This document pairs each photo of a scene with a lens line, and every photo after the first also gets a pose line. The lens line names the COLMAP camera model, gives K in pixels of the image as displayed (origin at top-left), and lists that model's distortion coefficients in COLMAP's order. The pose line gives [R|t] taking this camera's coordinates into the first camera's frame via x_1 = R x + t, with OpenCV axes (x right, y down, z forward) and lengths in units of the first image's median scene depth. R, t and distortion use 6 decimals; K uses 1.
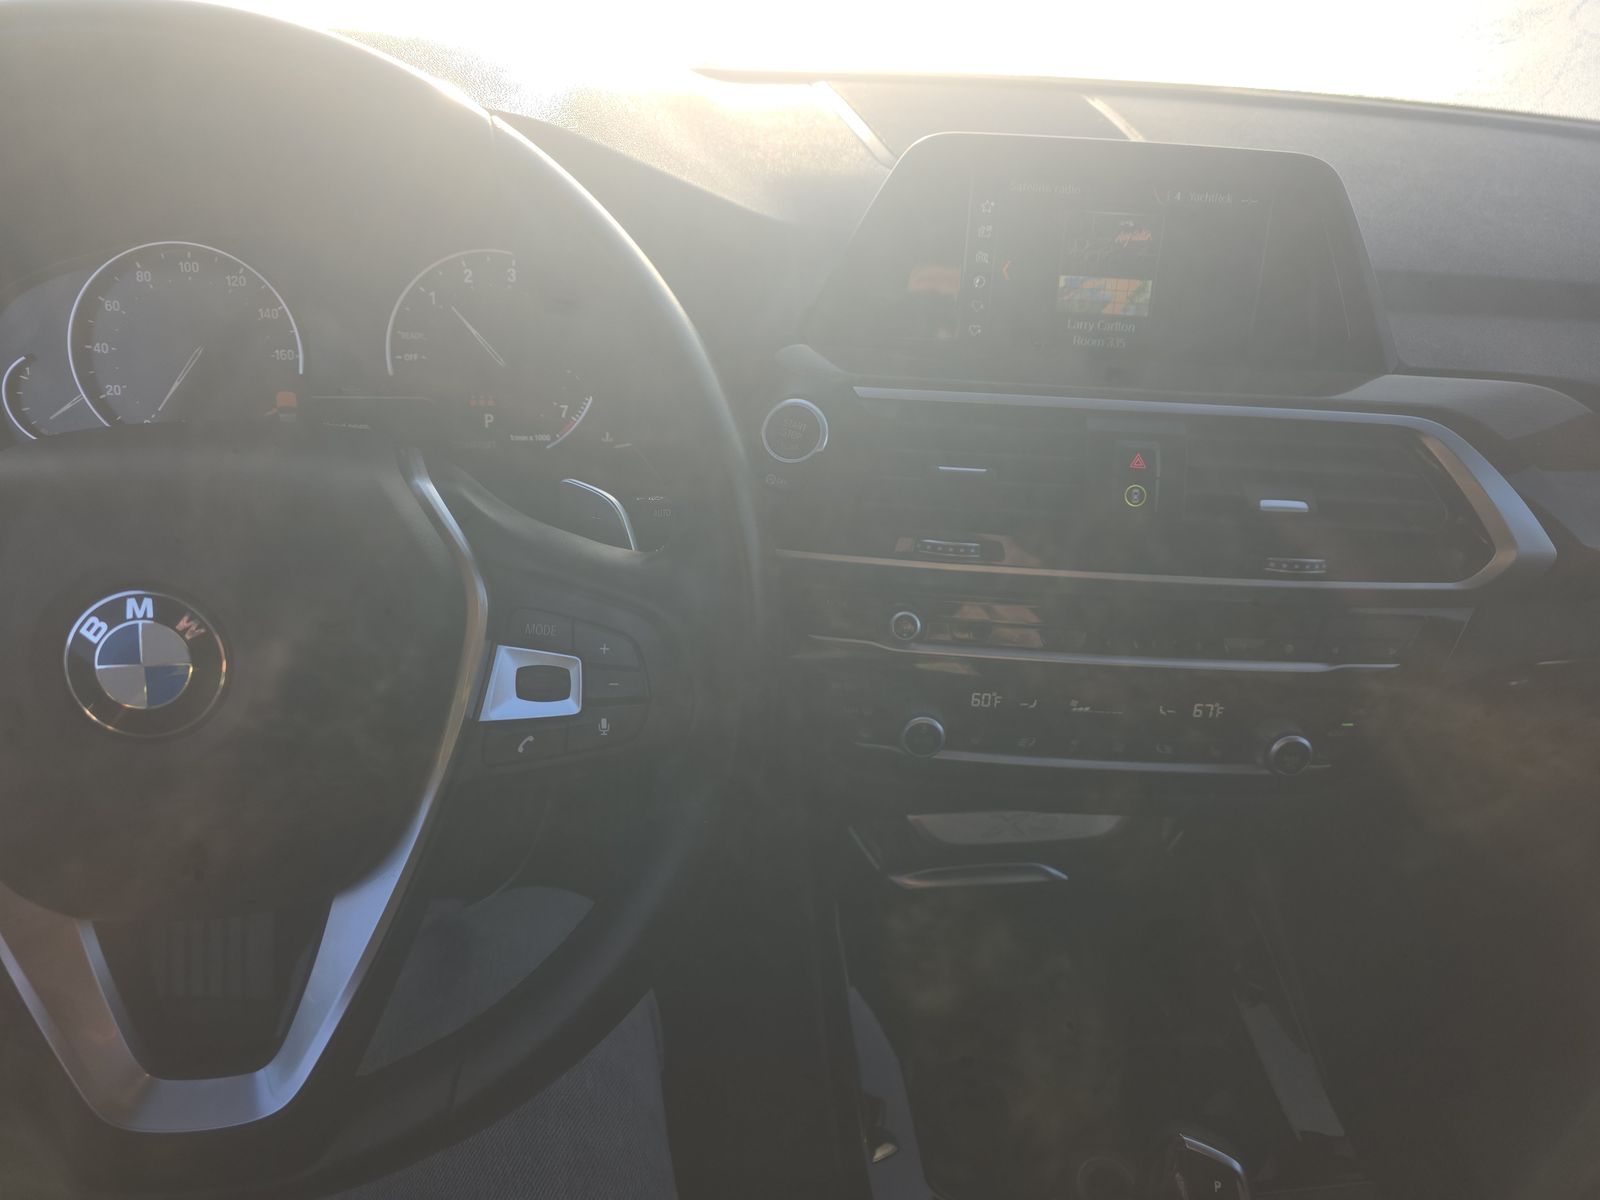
lens RADIAL K [[1068.2, 0, 801.9], [0, 1068.2, 592.3], [0, 0, 1]] dist [0.051696, -0.048155]
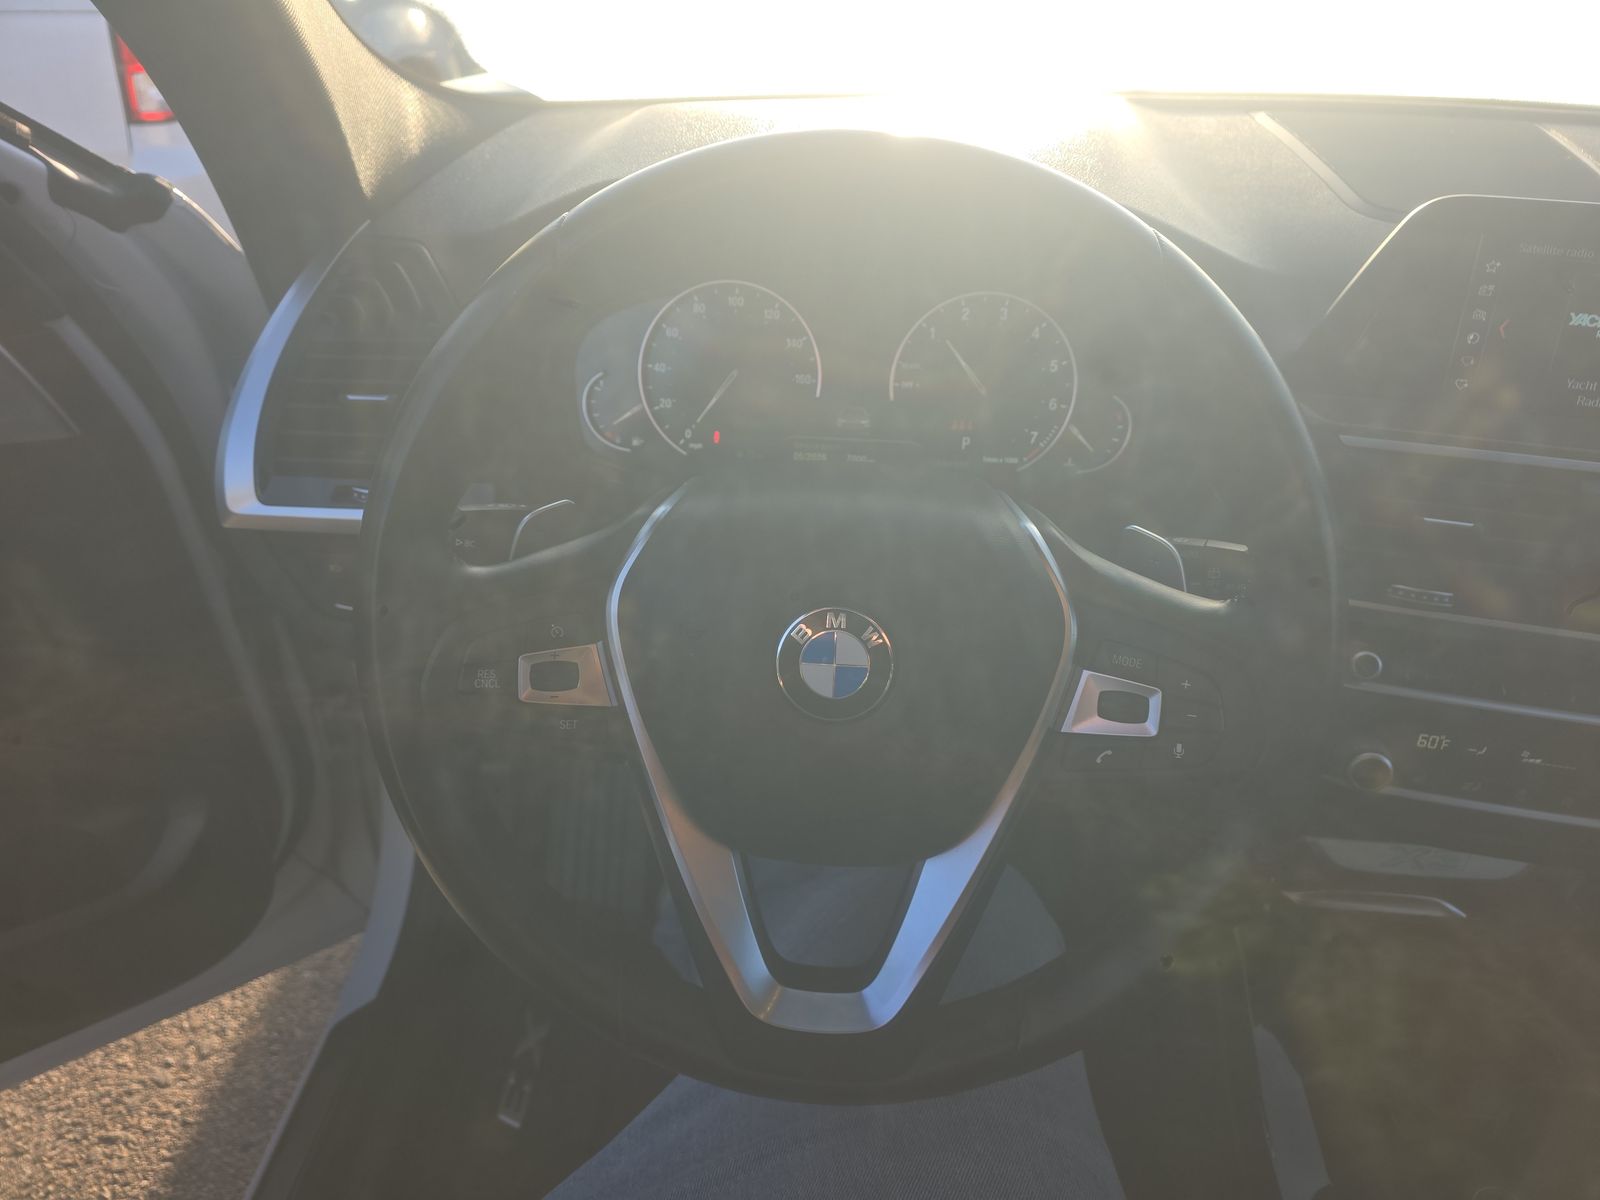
lens RADIAL K [[1068.2, 0, 801.9], [0, 1068.2, 592.3], [0, 0, 1]] dist [0.051696, -0.048155]
pose [[0.979100, 0.085757, -0.184413, -0.254251], [-0.079236, 0.995951, 0.042460, -0.040771], [0.187307, -0.026961, 0.981931, -0.140630]]
